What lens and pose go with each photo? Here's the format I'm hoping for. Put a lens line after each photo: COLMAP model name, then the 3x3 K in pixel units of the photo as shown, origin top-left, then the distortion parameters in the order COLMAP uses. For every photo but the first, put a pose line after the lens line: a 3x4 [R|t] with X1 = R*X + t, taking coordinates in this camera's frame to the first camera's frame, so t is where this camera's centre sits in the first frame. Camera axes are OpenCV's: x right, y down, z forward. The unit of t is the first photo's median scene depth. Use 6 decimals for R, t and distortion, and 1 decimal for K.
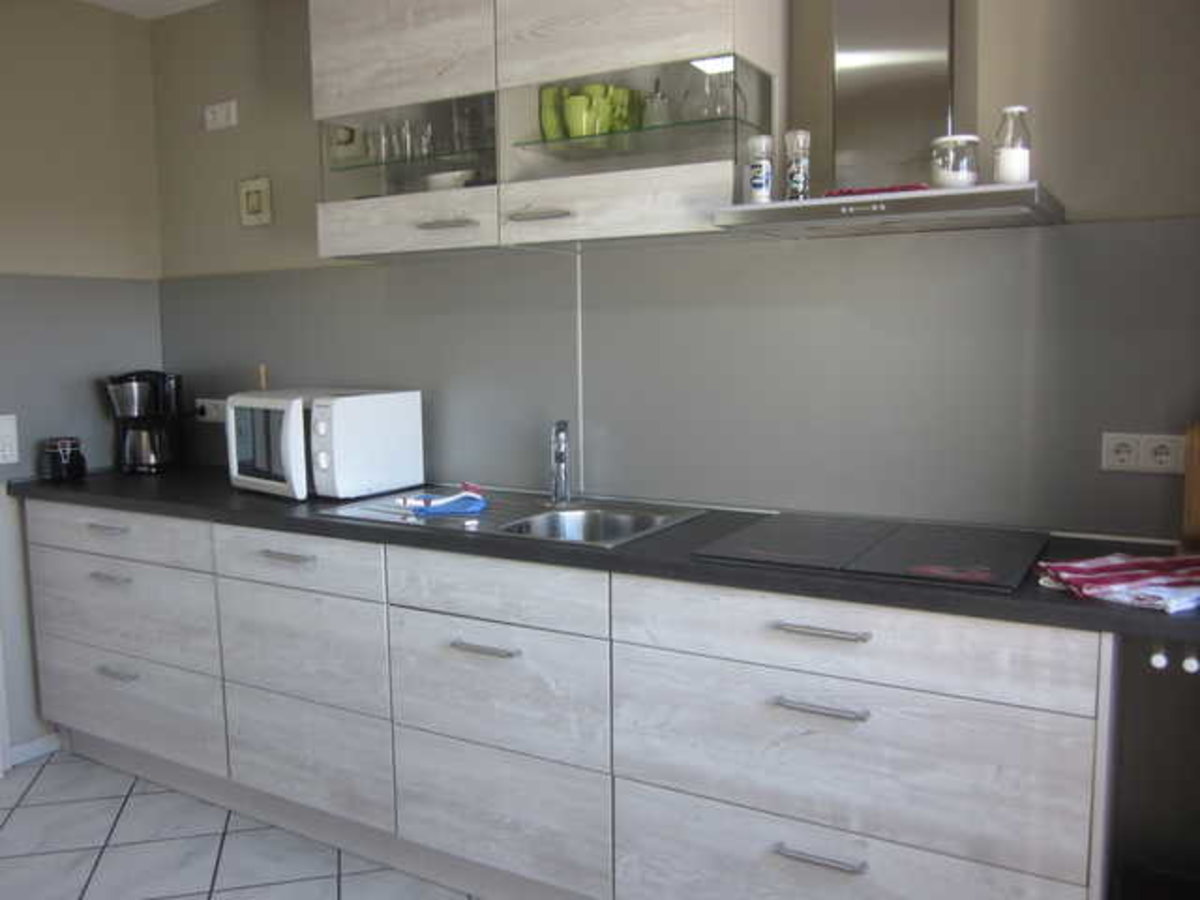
lens RADIAL K [[987.8, 0, 600.3], [0, 987.8, 453.4], [0, 0, 1]] dist [-0.060651, 0.005289]
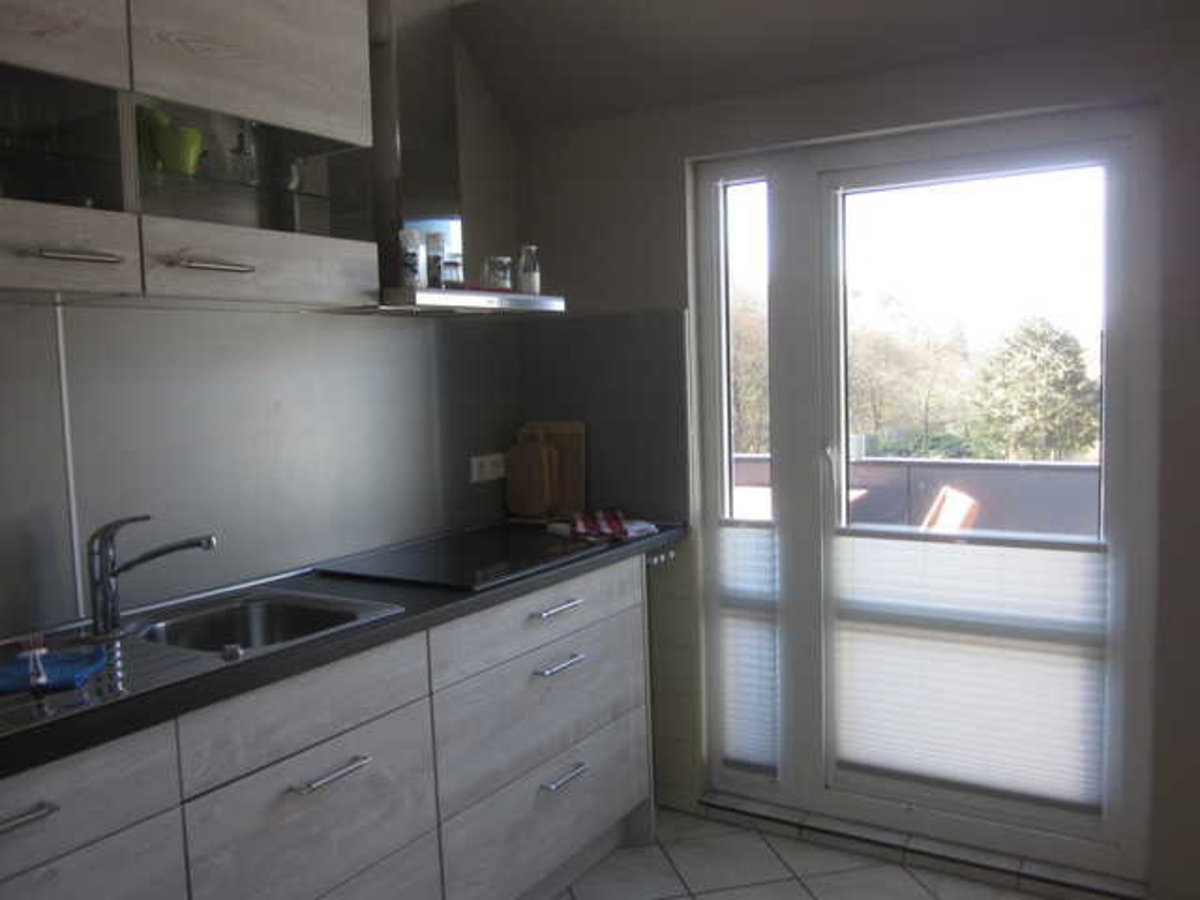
lens RADIAL K [[987.8, 0, 600.3], [0, 987.8, 453.4], [0, 0, 1]] dist [-0.060651, 0.005289]
pose [[0.026516, -0.075808, 0.996770, -0.991323], [0.147098, 0.986562, 0.071119, -0.106906], [-0.988766, 0.144737, 0.037311, 0.747225]]
